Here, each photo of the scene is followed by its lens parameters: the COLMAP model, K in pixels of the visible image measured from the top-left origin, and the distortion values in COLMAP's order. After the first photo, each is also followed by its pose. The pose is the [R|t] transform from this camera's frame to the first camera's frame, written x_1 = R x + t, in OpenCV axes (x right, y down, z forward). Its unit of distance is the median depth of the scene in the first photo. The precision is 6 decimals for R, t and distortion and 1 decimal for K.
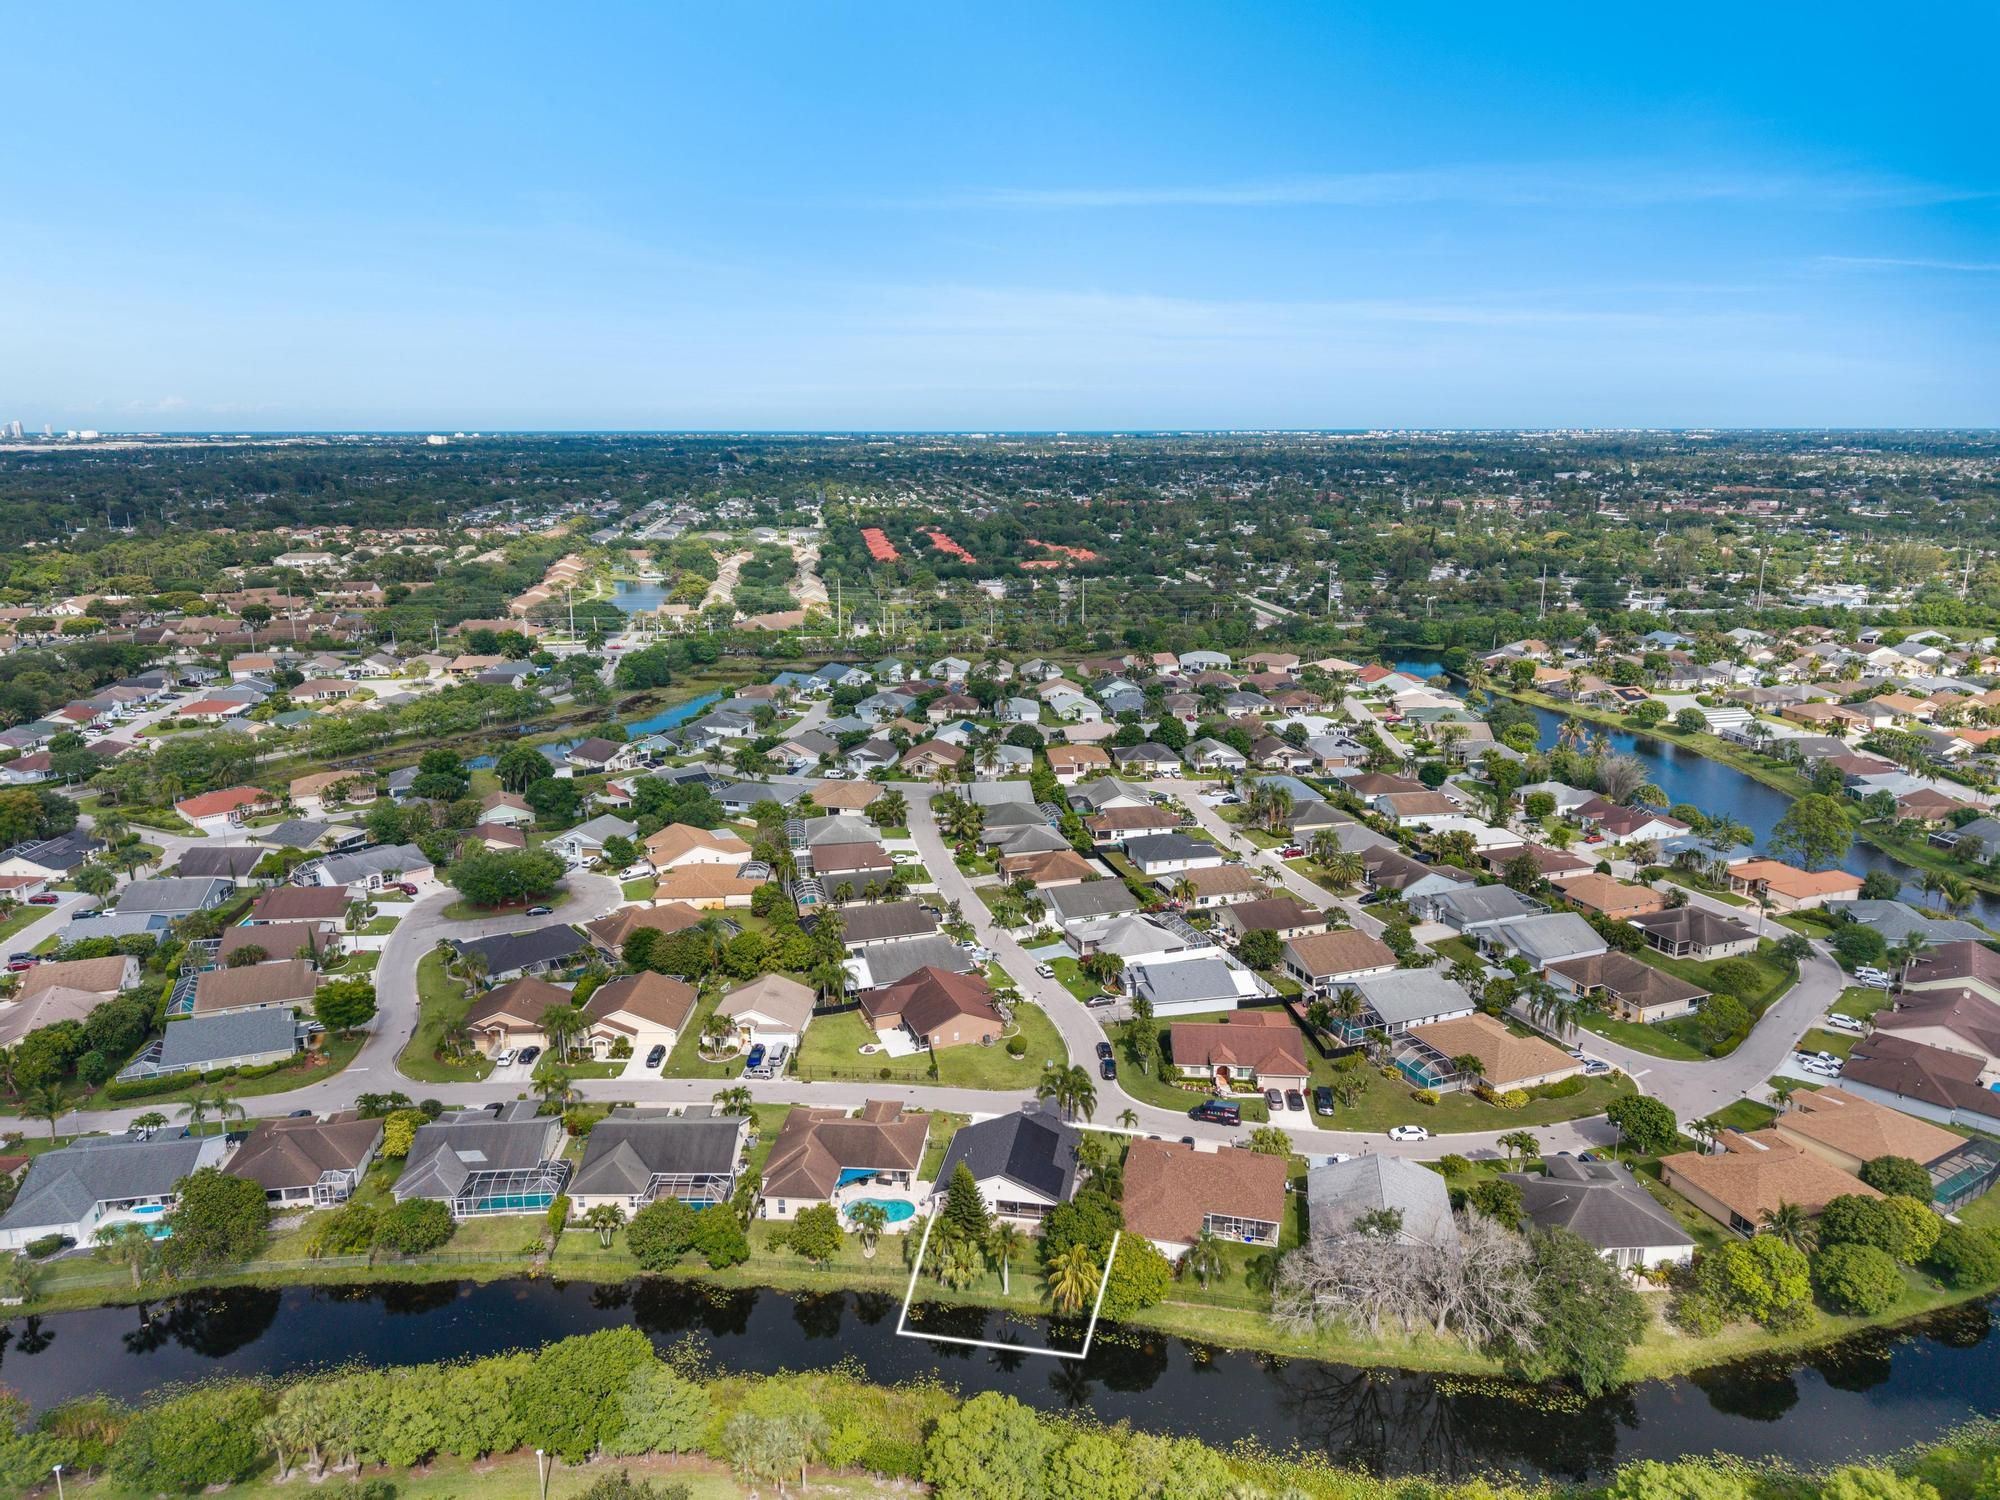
lens RADIAL K [[1560.9, 0, 1000.0], [0, 1560.9, 750.0], [0, 0, 1]] dist [0.041063, -0.070884]
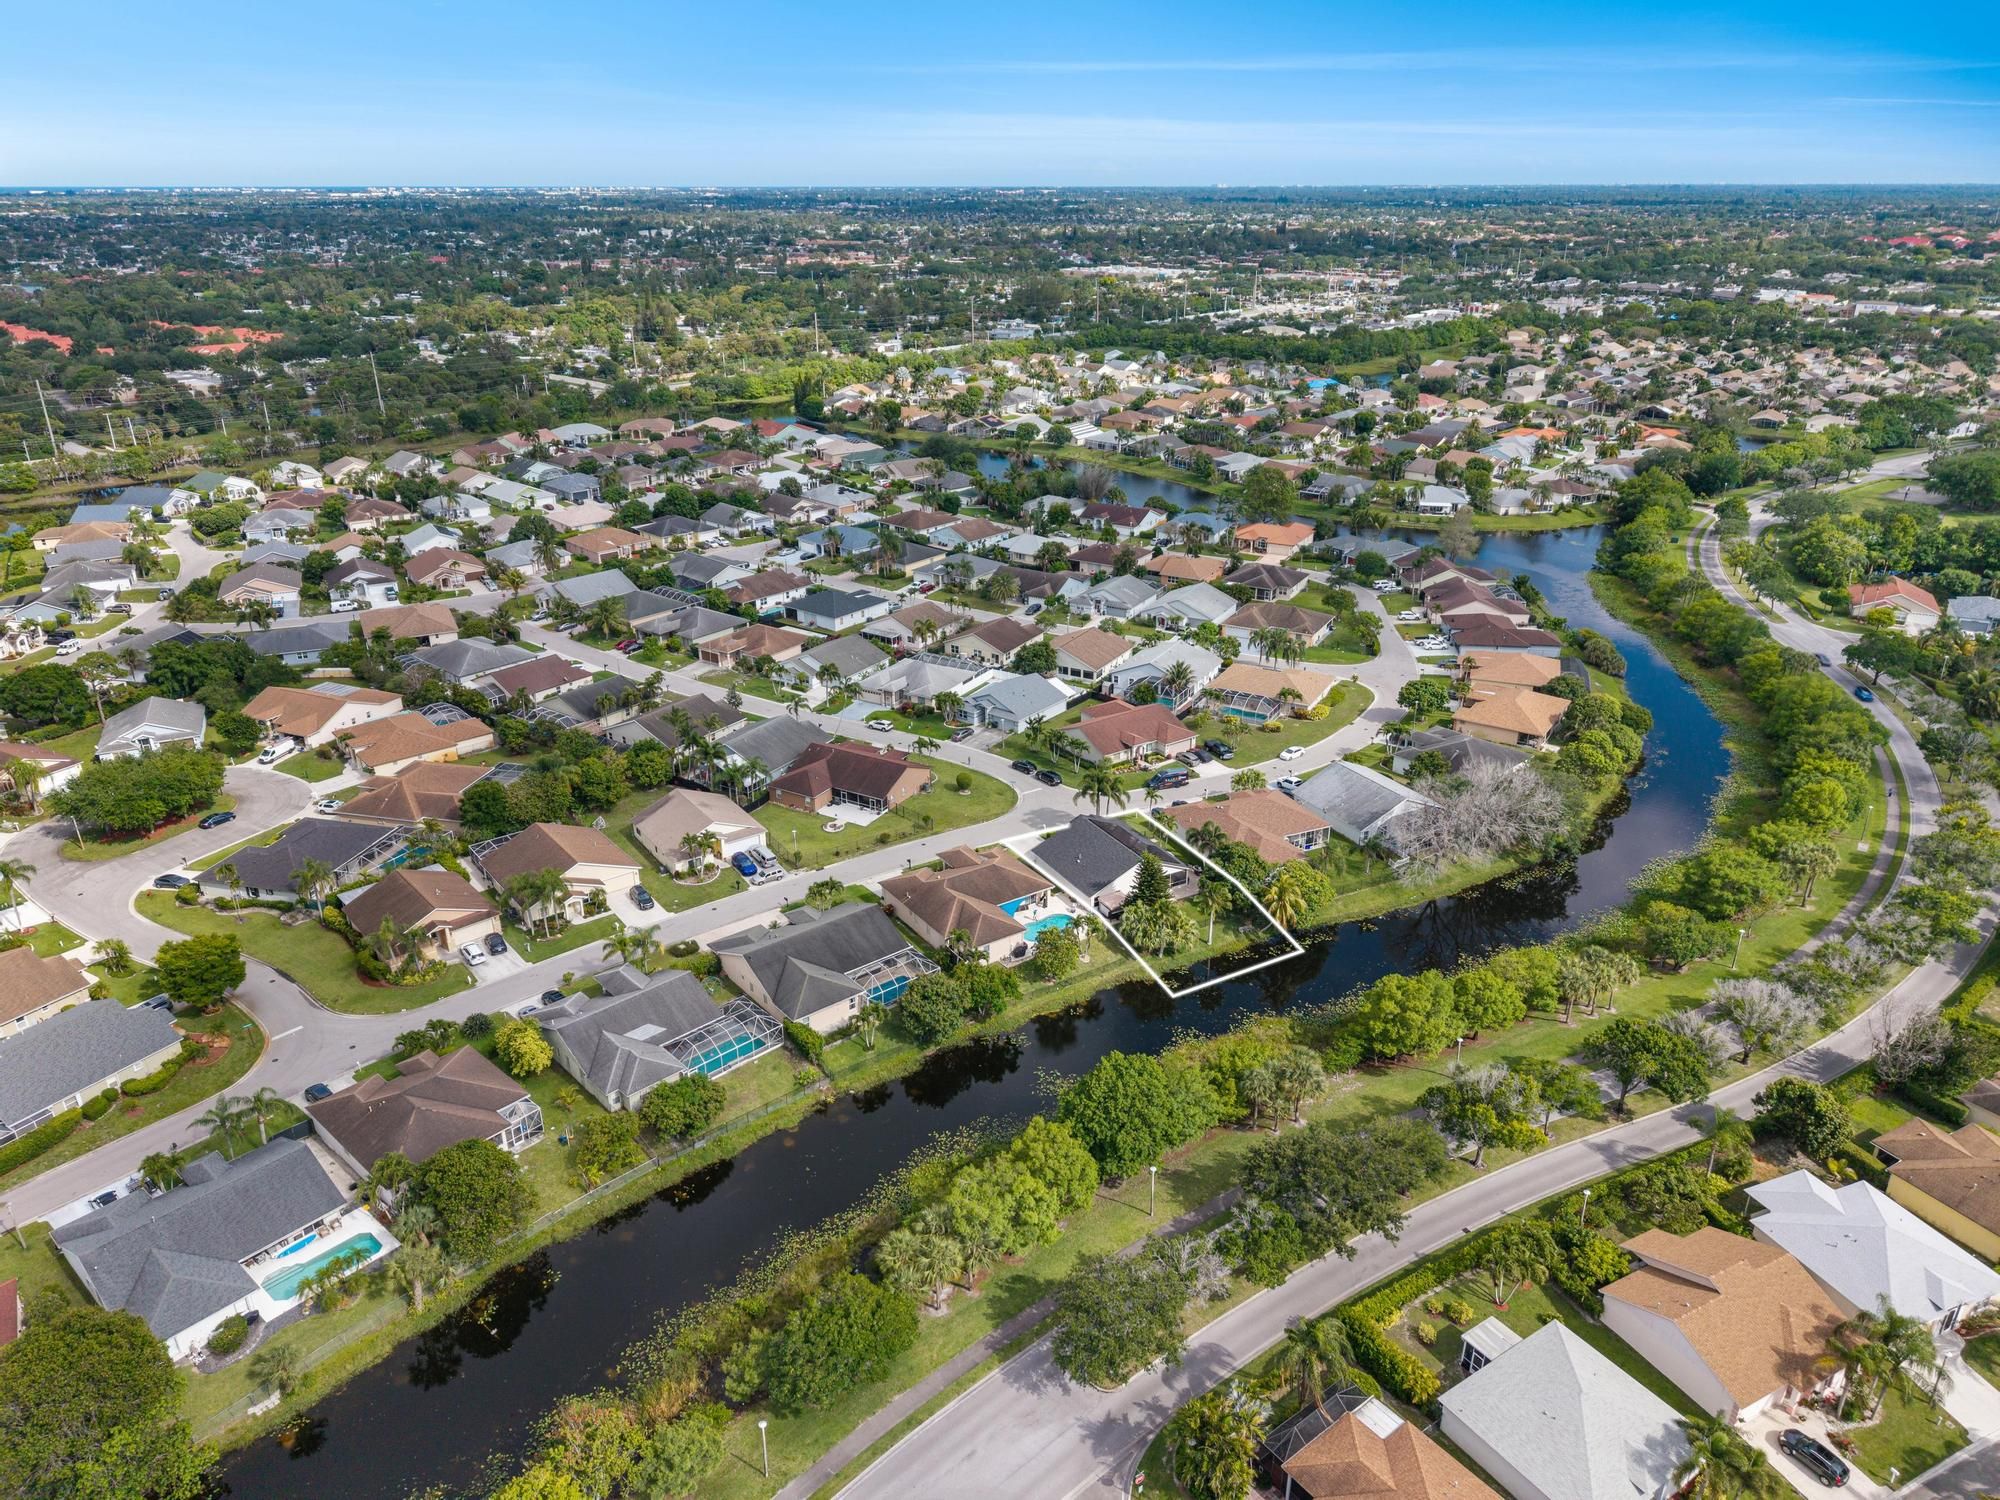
lens RADIAL K [[1560.9, 0, 1000.0], [0, 1560.9, 750.0], [0, 0, 1]] dist [0.041063, -0.070884]
pose [[0.713503, -0.237759, 0.659079, -0.697328], [0.138279, 0.969947, 0.200206, -0.048407], [-0.686872, -0.051711, 0.724936, 0.196840]]
